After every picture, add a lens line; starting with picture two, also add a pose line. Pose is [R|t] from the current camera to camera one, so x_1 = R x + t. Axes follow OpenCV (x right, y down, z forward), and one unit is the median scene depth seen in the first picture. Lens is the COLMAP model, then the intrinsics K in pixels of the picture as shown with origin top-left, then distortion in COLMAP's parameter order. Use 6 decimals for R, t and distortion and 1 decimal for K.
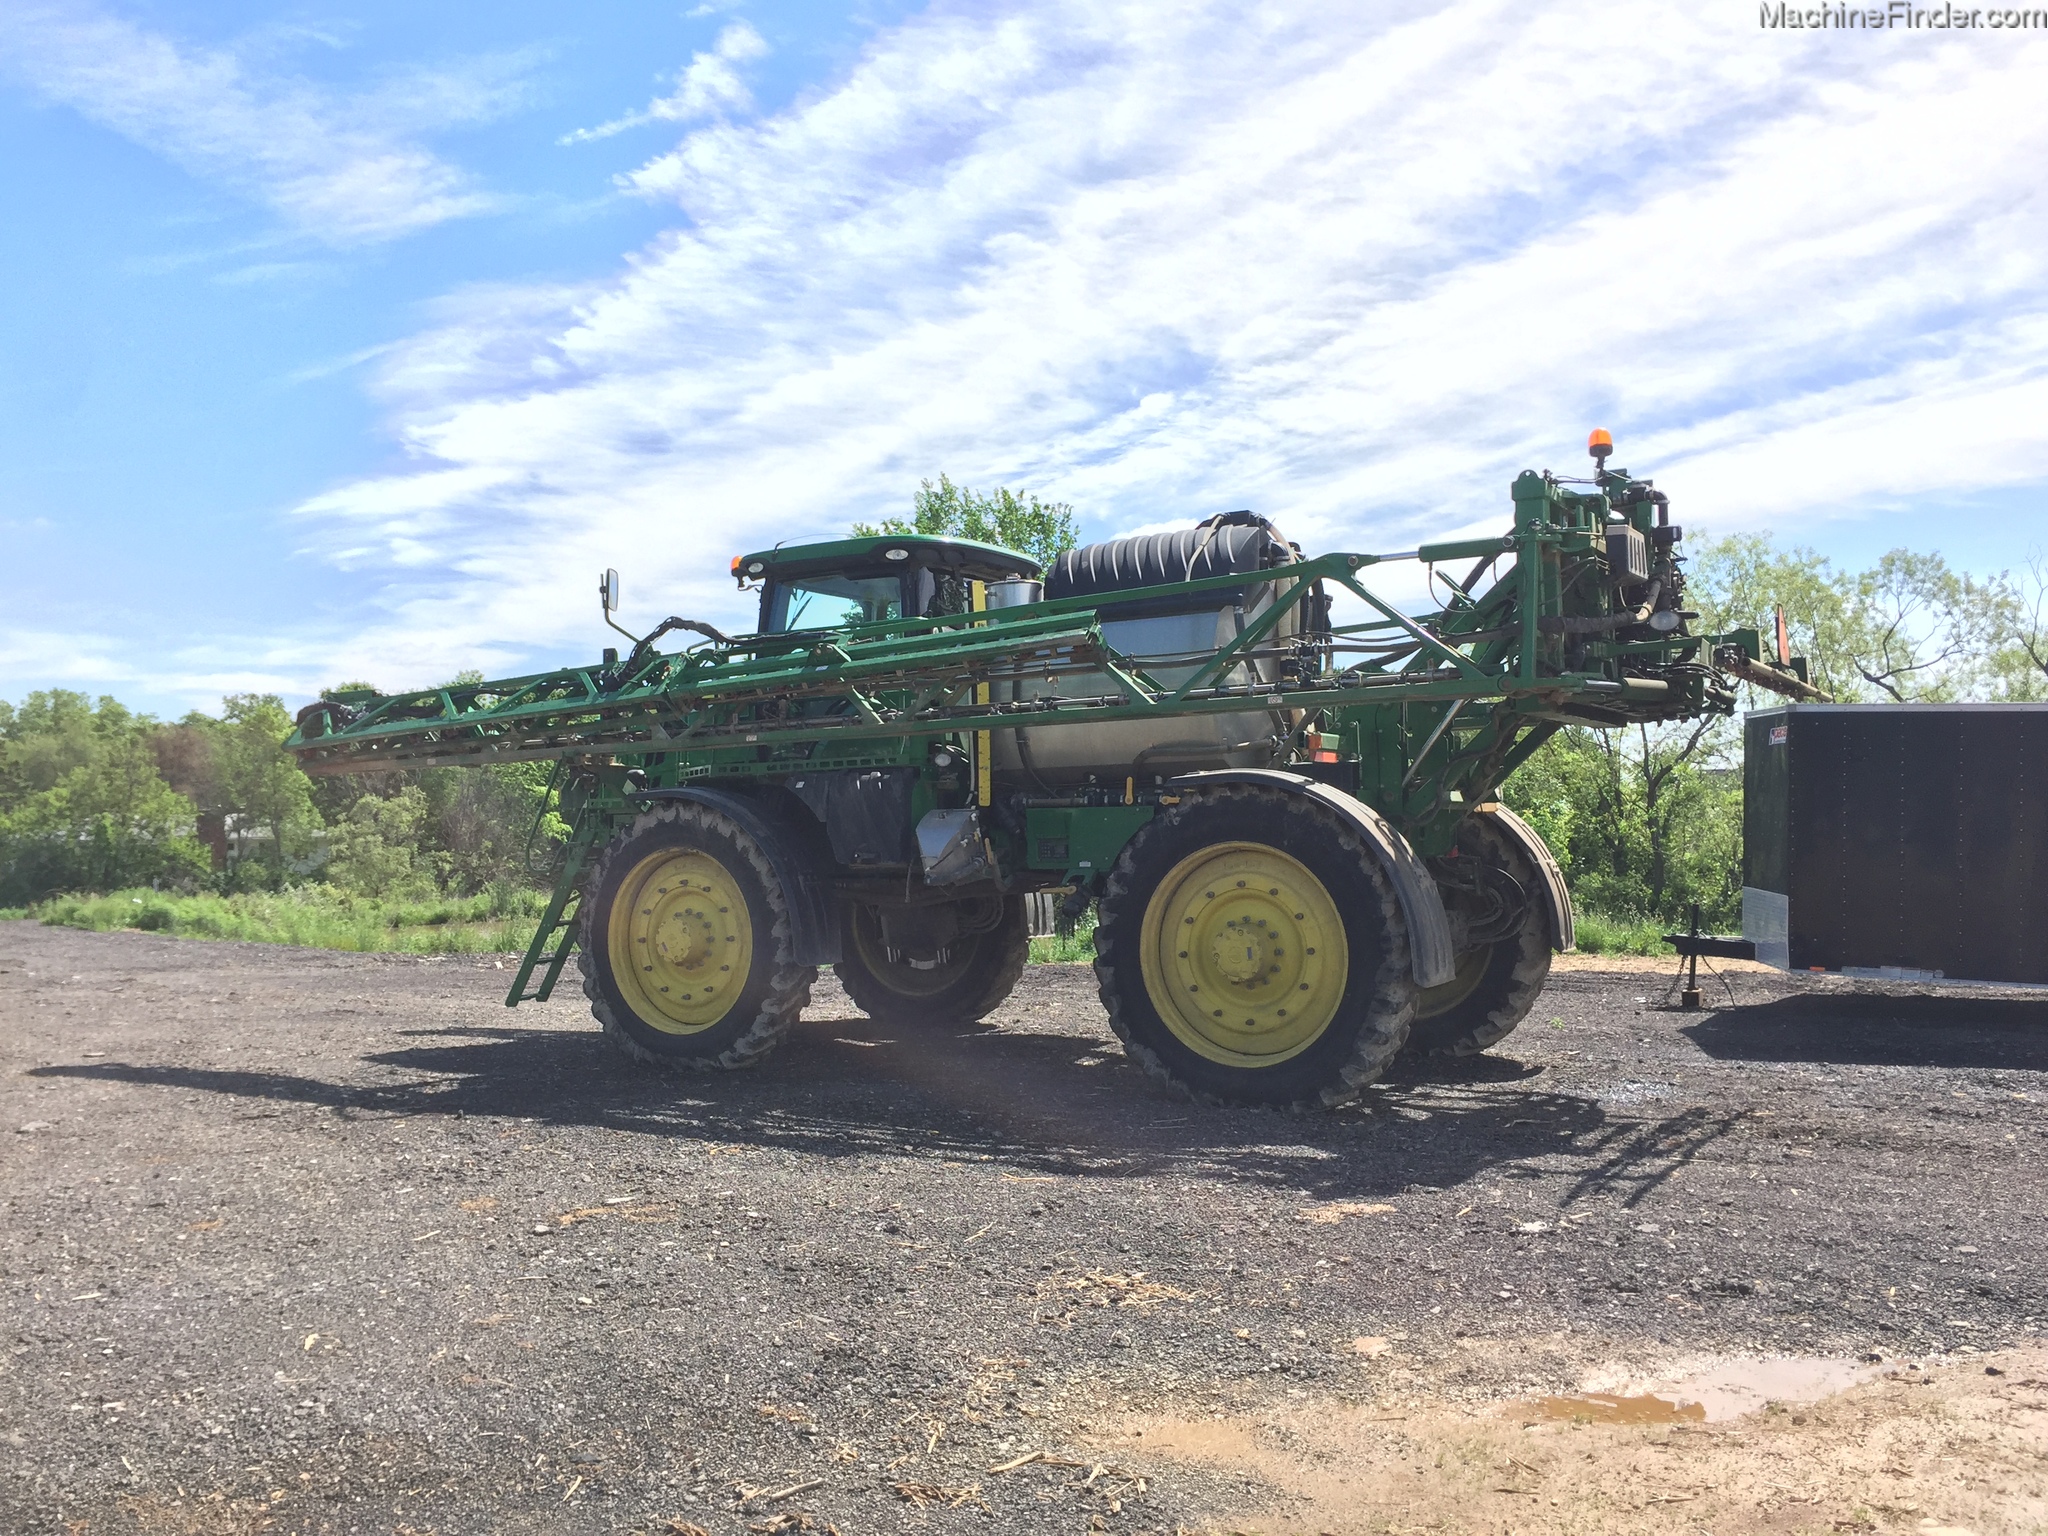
lens RADIAL K [[1743.2, 0, 1031.0], [0, 1743.2, 766.5], [0, 0, 1]] dist [0.049197, -0.064472]
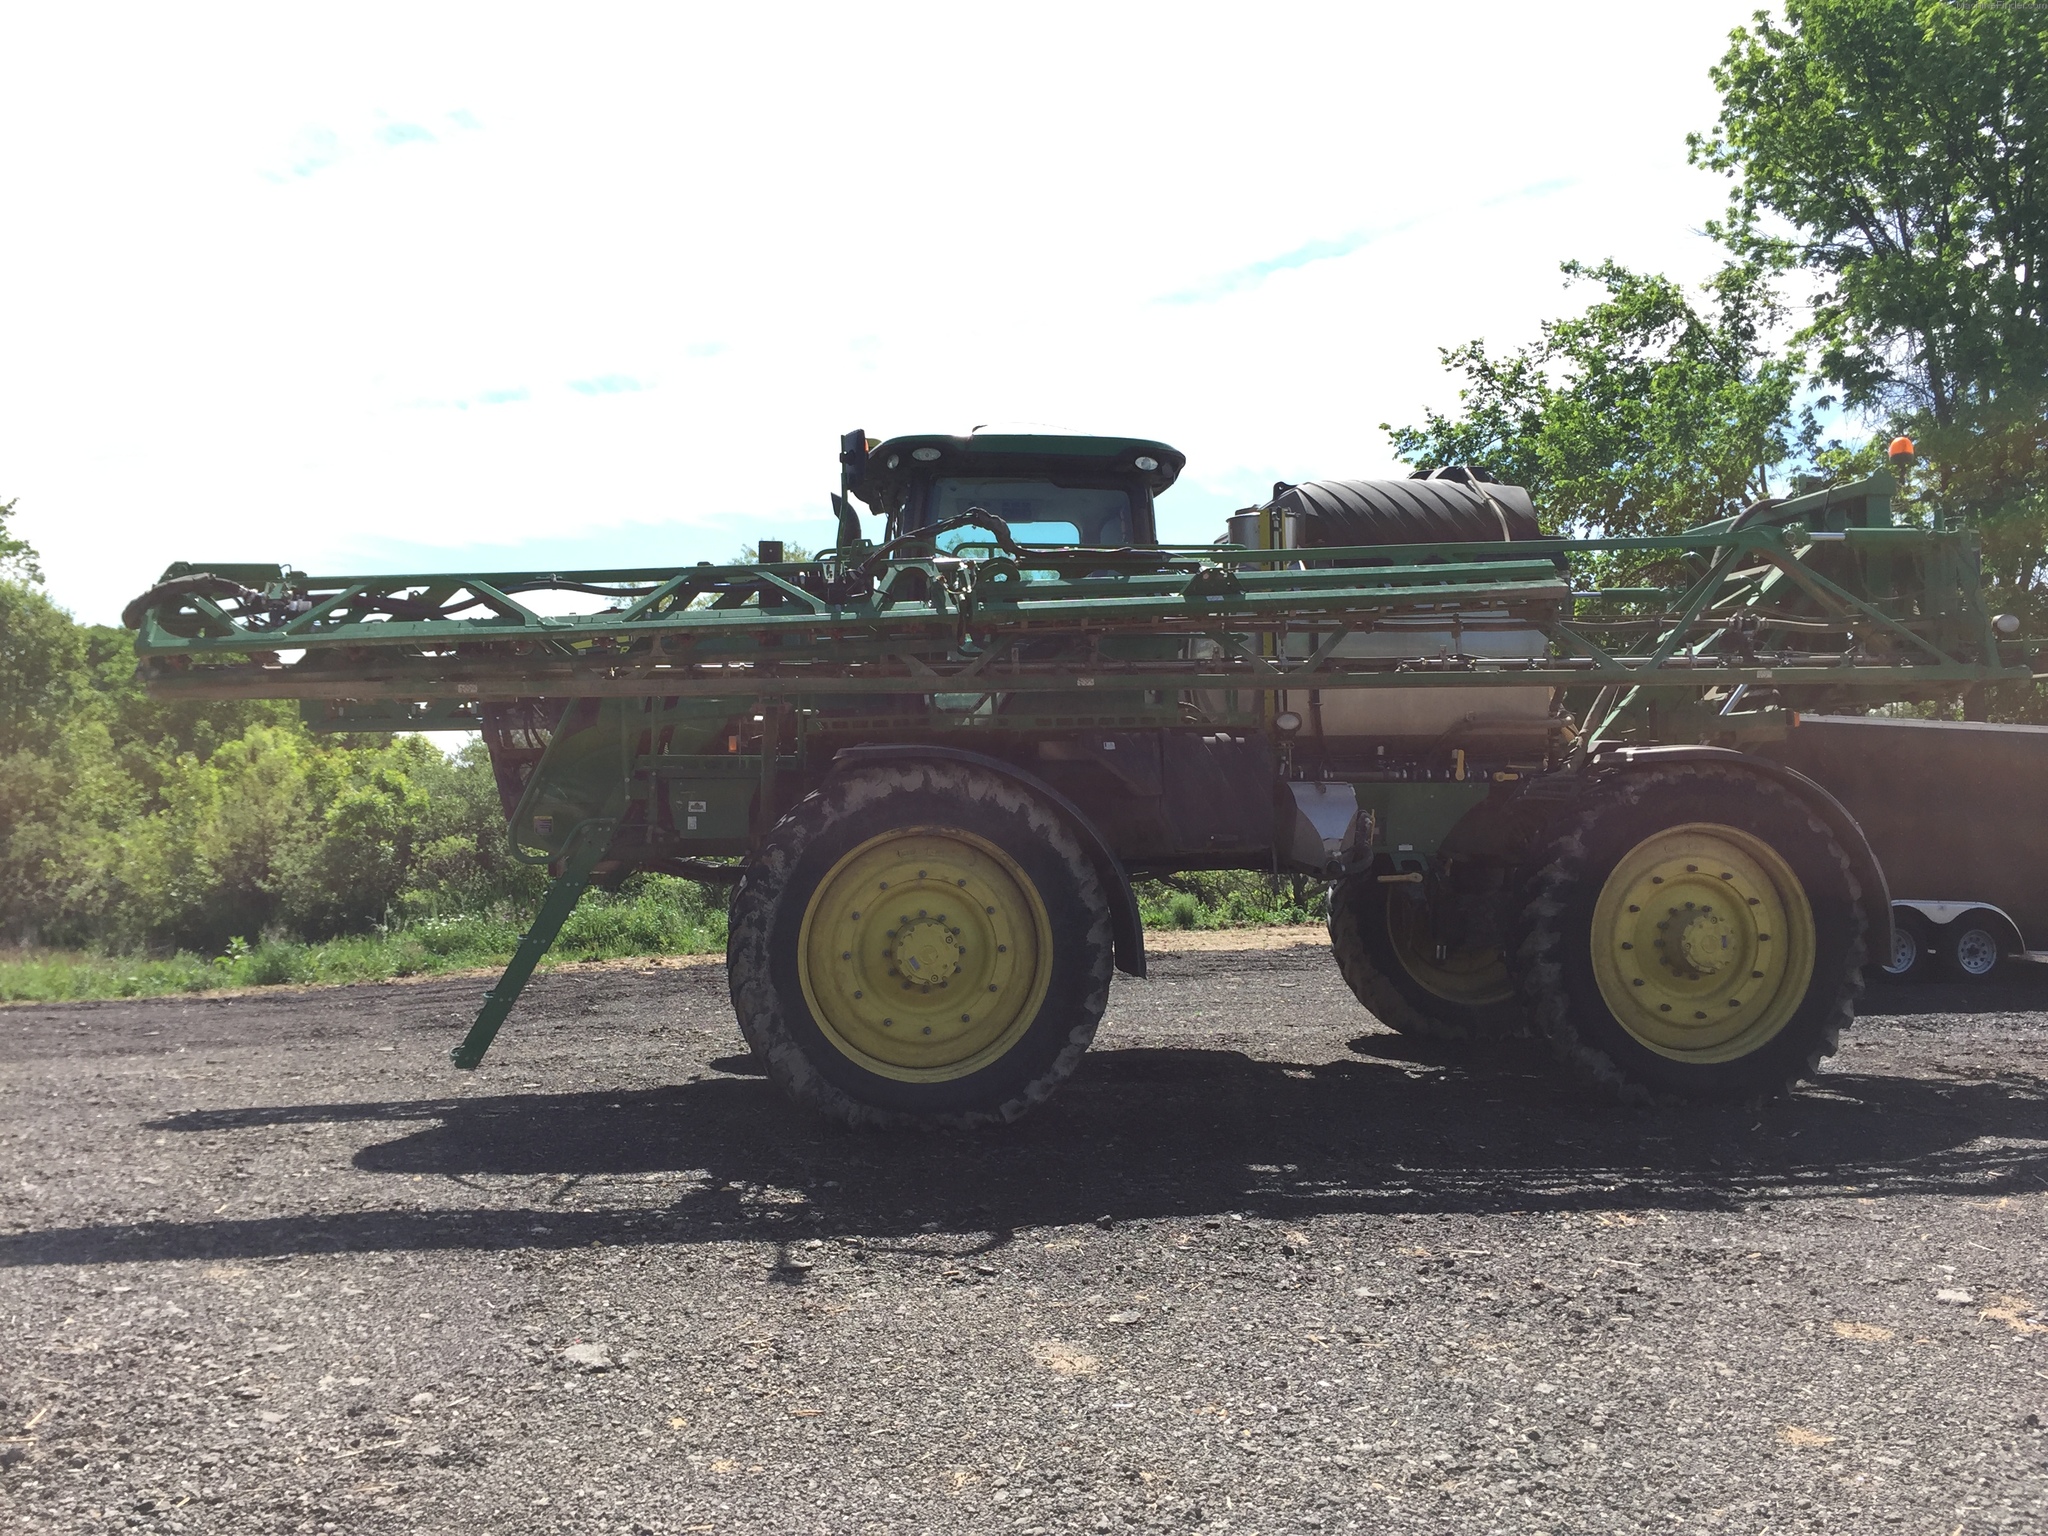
lens RADIAL K [[1743.2, 0, 1031.0], [0, 1743.2, 768.9], [0, 0, 1]] dist [0.049197, -0.064472]
pose [[0.783875, 0.027348, 0.620316, -0.626321], [-0.030863, 0.999511, -0.005064, 0.025267], [-0.620151, -0.015175, 0.784335, 0.408403]]
